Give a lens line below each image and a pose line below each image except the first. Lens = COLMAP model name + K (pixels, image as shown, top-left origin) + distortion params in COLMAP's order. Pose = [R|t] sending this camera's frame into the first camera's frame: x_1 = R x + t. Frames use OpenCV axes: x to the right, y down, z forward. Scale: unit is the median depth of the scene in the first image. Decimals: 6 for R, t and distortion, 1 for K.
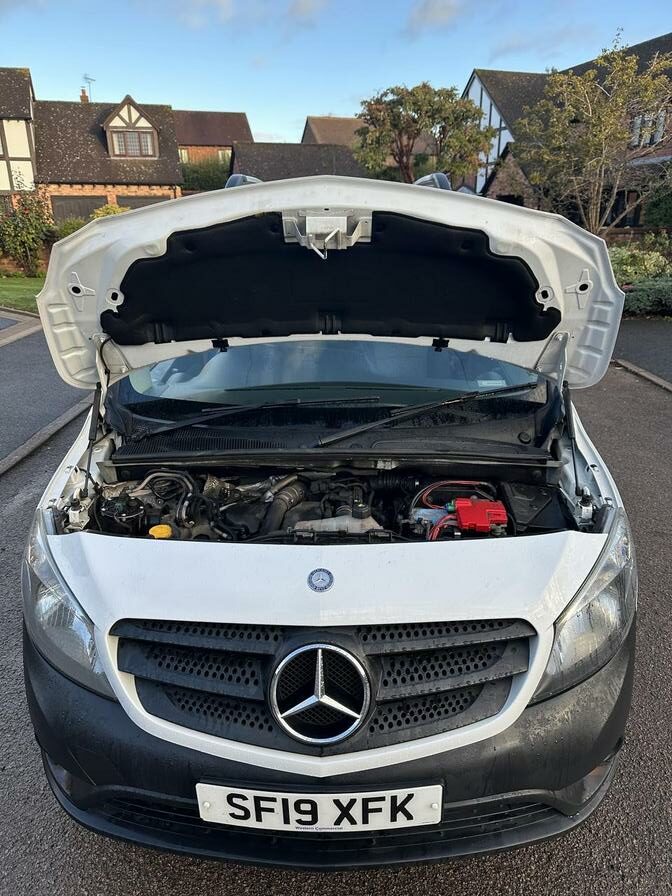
lens RADIAL K [[632.7, 0, 343.9], [0, 632.7, 424.7], [0, 0, 1]] dist [0.007746, -0.002575]
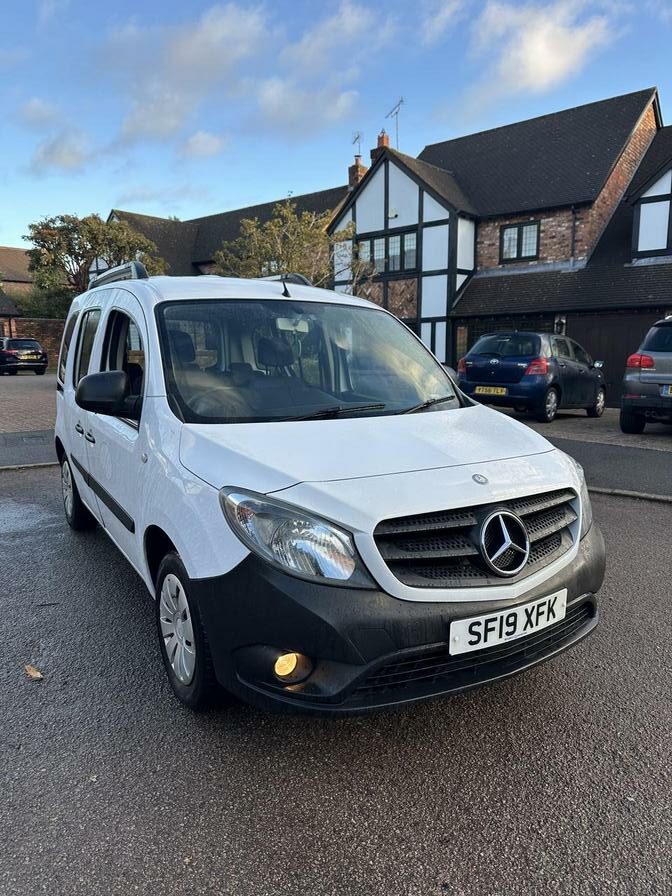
lens RADIAL K [[632.7, 0, 343.9], [0, 632.7, 424.7], [0, 0, 1]] dist [0.007746, -0.002575]
pose [[0.847685, -0.061574, 0.526914, -1.171984], [0.163593, 0.975176, -0.149226, 0.300398], [-0.504645, 0.212696, 0.836716, -0.179700]]
